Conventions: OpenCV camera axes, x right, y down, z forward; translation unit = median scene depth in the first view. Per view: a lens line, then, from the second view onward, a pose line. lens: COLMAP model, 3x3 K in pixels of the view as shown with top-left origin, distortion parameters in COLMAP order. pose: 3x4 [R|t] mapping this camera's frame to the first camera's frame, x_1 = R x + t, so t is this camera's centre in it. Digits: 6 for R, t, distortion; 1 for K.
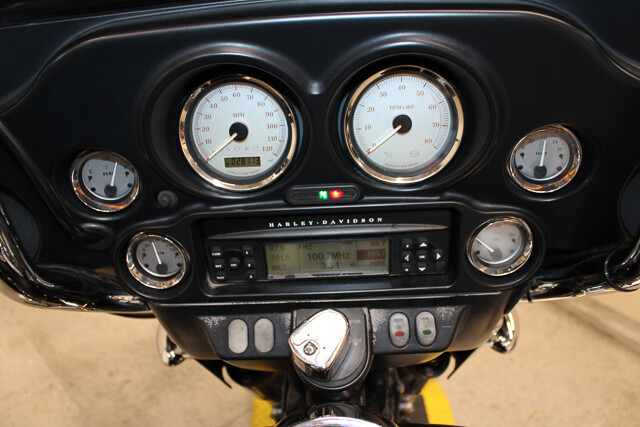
lens RADIAL K [[520.5, 0, 319.6], [0, 520.5, 223.8], [0, 0, 1]] dist [-0.152656, 0.119860]
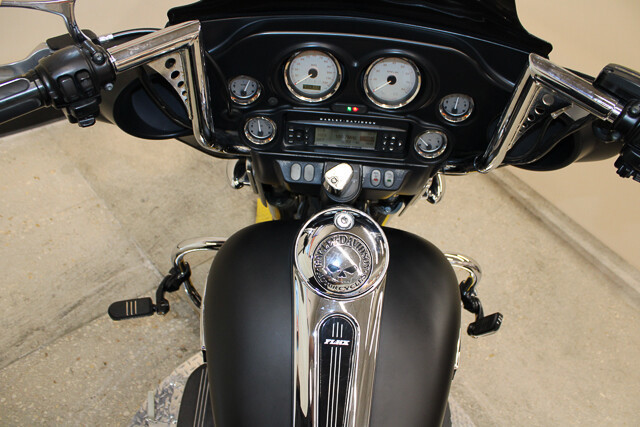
lens RADIAL K [[520.5, 0, 318.3], [0, 520.5, 223.9], [0, 0, 1]] dist [-0.152656, 0.119860]
pose [[0.992307, 0.108108, 0.060325, -0.173582], [-0.120145, 0.958478, 0.258624, -0.121616], [-0.029861, -0.263882, 0.964093, -1.009789]]
